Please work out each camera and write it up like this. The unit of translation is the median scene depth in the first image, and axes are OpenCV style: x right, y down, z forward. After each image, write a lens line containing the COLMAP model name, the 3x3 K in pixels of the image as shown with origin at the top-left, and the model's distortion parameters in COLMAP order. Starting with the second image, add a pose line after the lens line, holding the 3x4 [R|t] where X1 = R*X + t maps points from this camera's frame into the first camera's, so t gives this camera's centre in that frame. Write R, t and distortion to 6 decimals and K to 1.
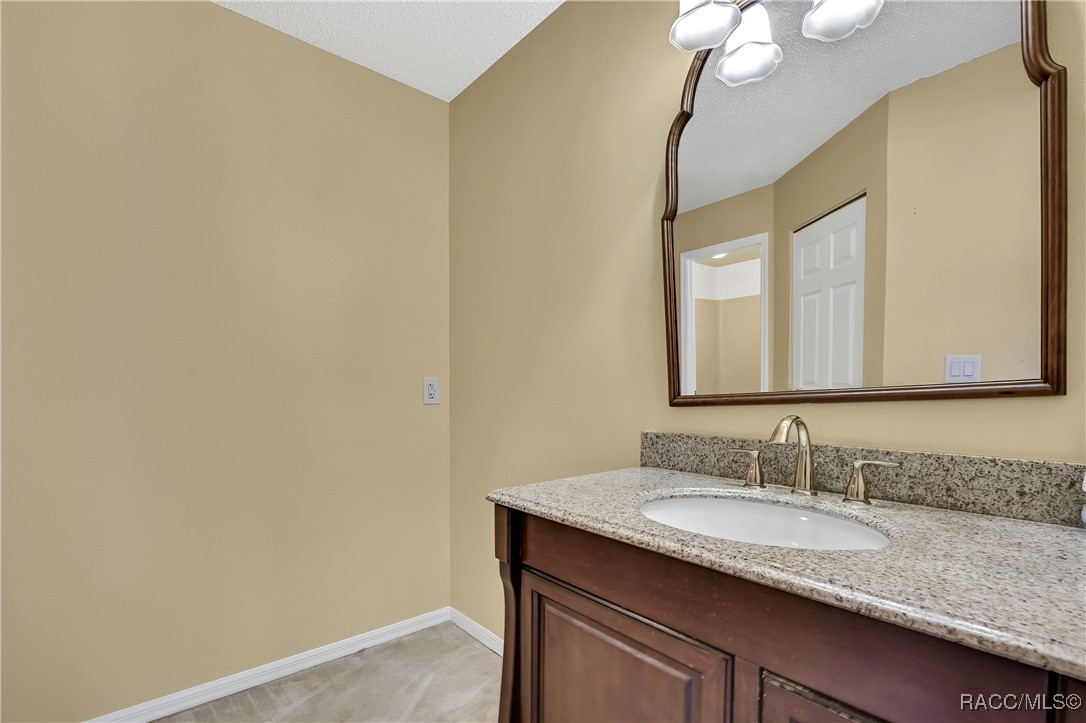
lens RADIAL K [[477.2, 0, 568.2], [0, 477.2, 404.1], [0, 0, 1]] dist [-0.004338, 0.000793]
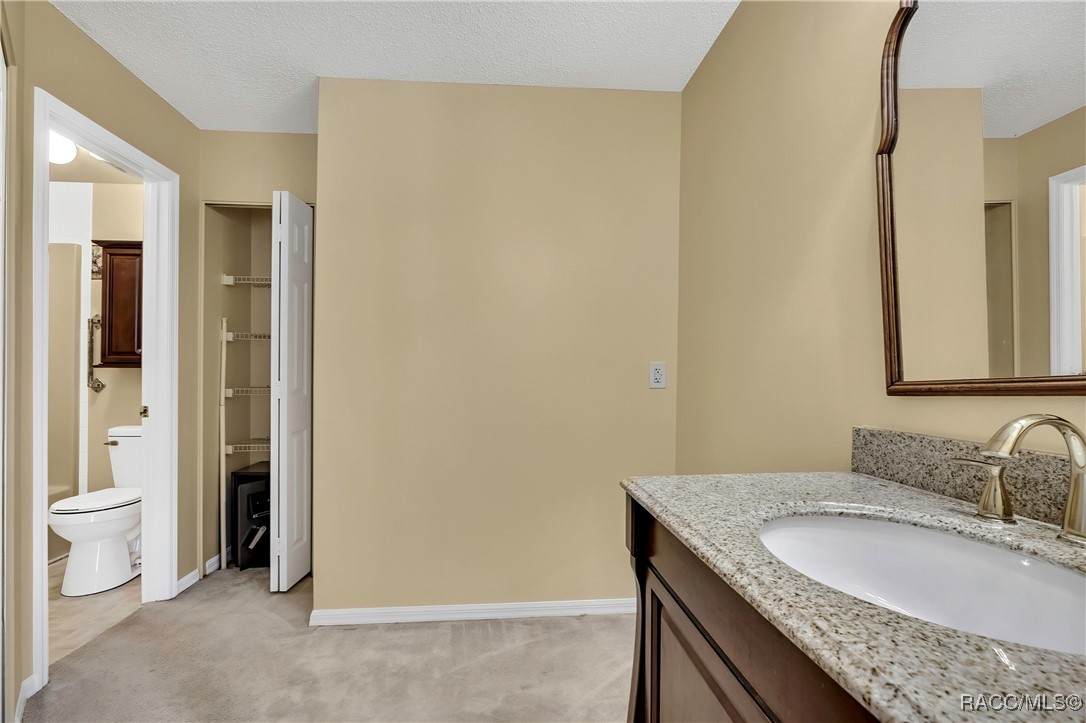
lens RADIAL K [[477.2, 0, 546.2], [0, 477.2, 364.4], [0, 0, 1]] dist [-0.004338, 0.000793]
pose [[0.814539, -0.014835, -0.579918, 0.221380], [-0.013847, 0.998891, -0.045003, -0.002665], [0.579943, 0.044687, 0.813431, 0.077607]]
